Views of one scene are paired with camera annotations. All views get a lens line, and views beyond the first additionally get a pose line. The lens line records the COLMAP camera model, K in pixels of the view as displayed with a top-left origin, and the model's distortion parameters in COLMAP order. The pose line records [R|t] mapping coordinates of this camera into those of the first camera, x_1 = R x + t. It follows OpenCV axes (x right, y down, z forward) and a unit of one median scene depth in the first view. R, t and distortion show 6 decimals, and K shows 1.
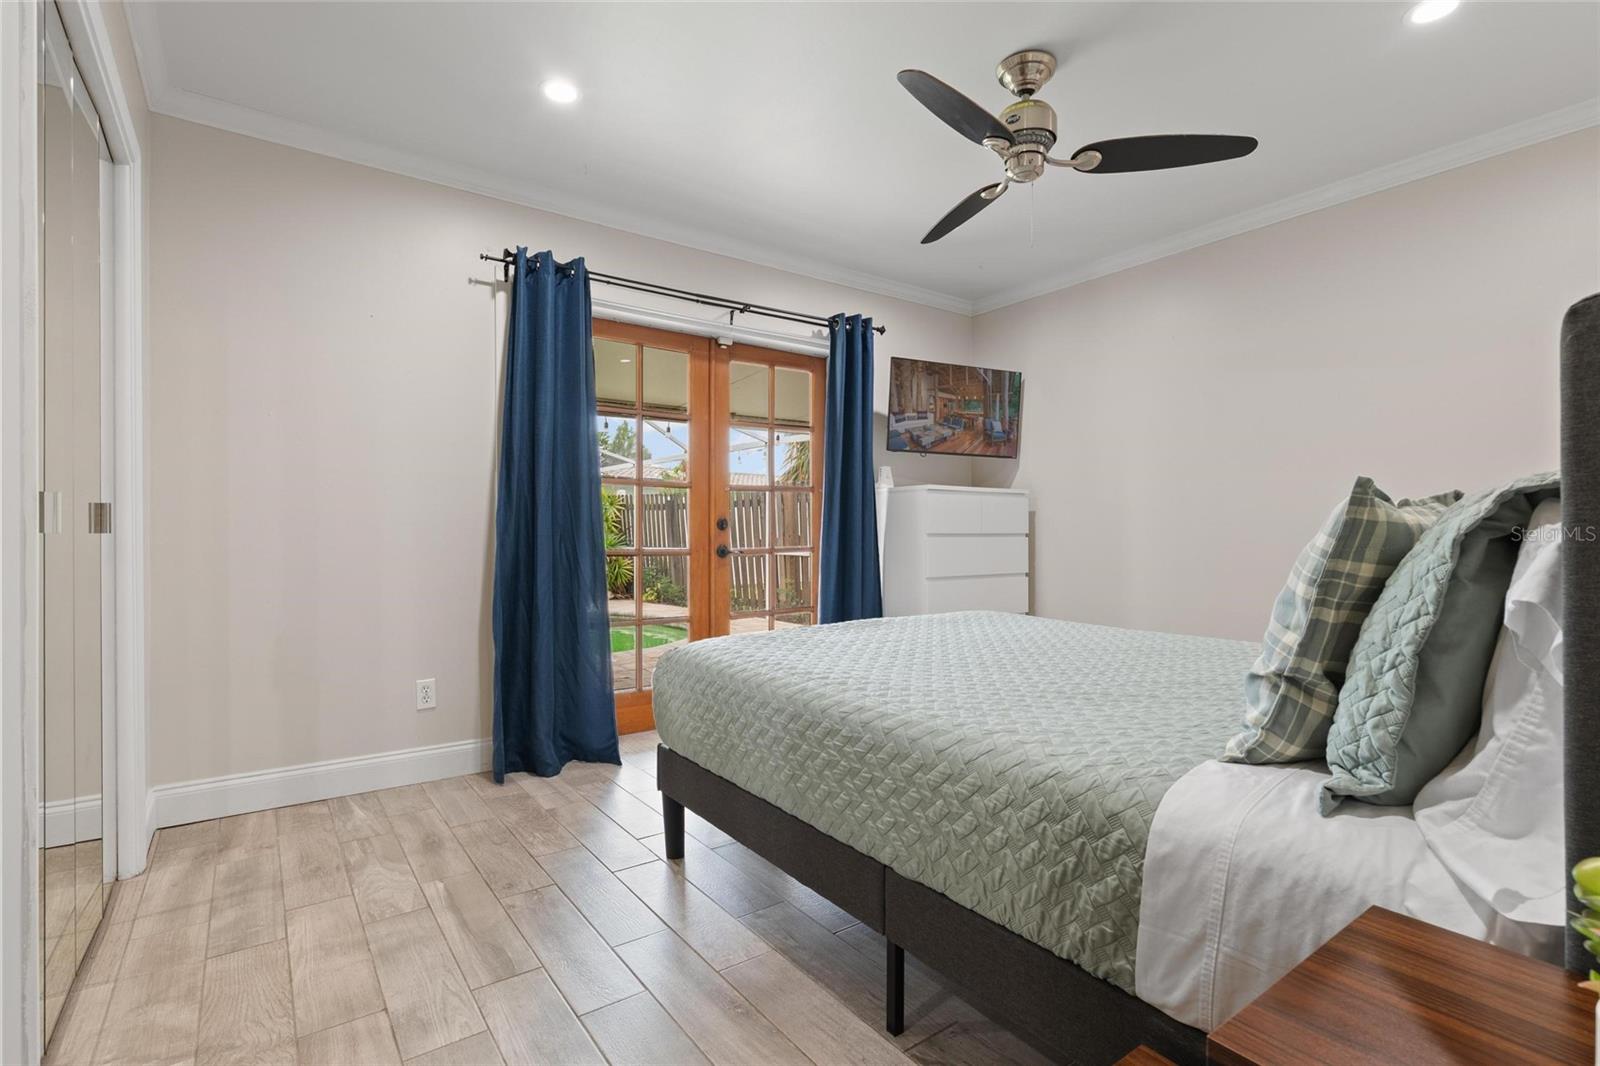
lens RADIAL K [[757.6, 0, 800.7], [0, 757.6, 527.6], [0, 0, 1]] dist [0.001018, 0.001853]
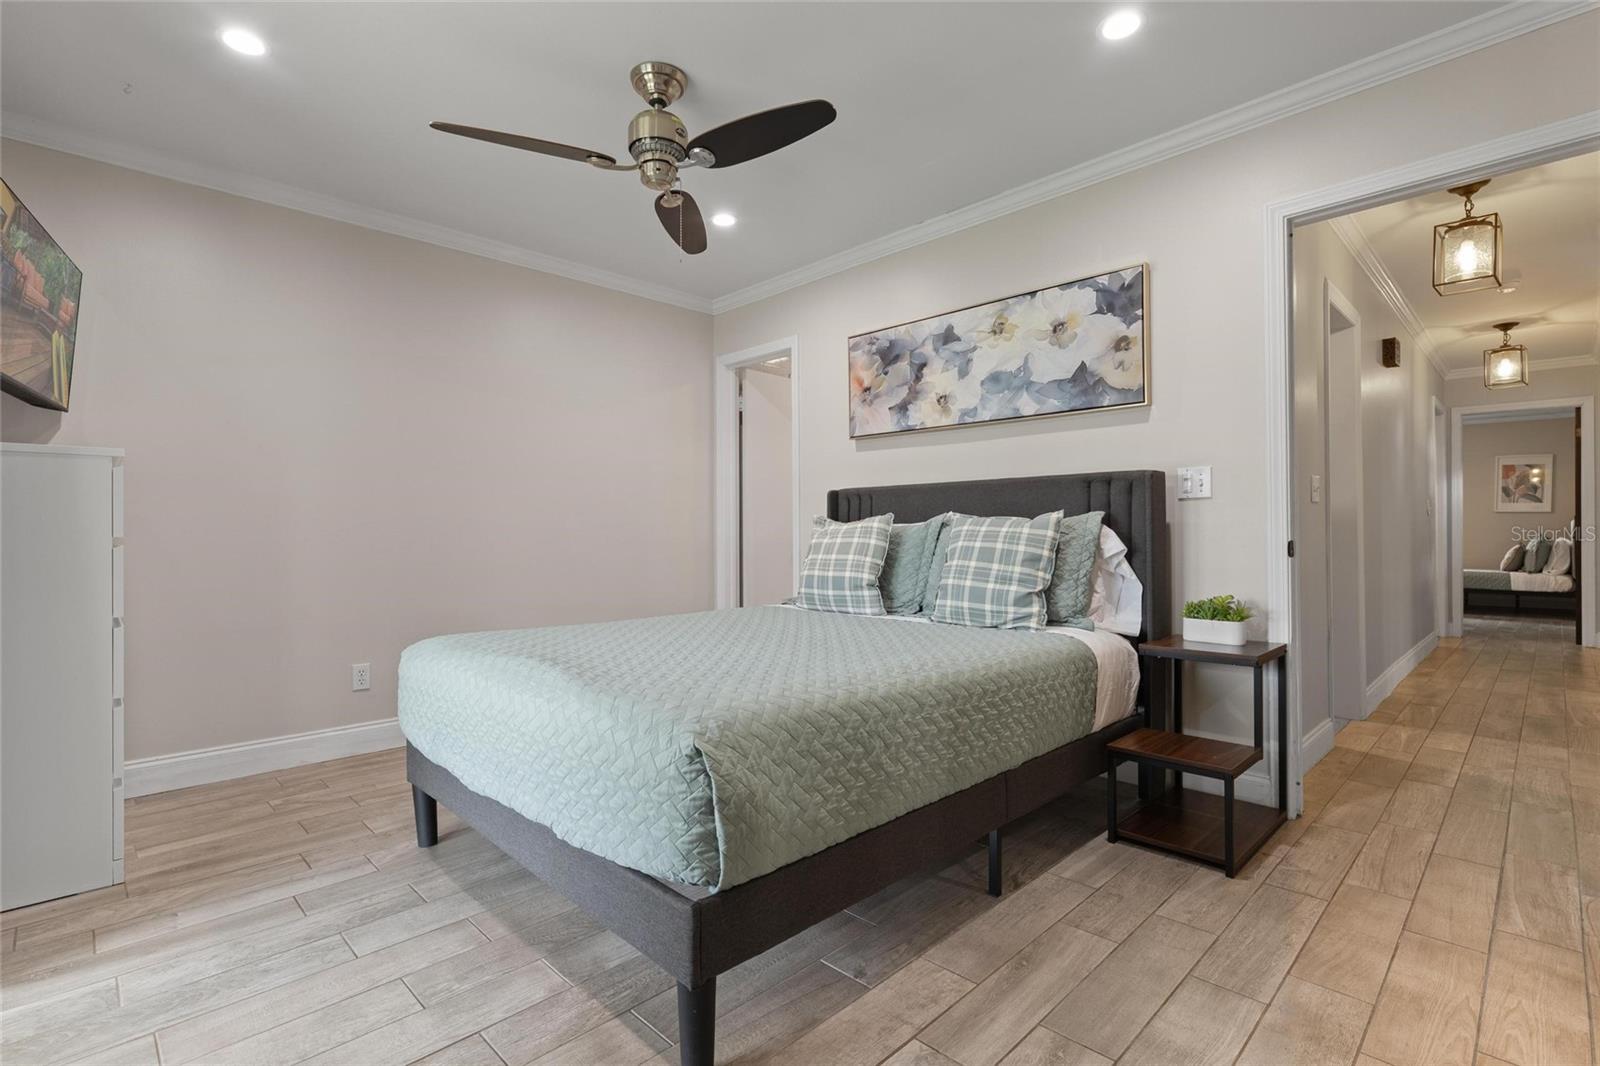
lens RADIAL K [[757.6, 0, 801.1], [0, 757.6, 534.1], [0, 0, 1]] dist [0.001018, 0.001853]
pose [[-0.151634, 0.001624, 0.988435, -0.971599], [0.012706, 0.999919, 0.000307, 0.010961], [-0.988355, 0.012606, -0.151642, 1.286038]]
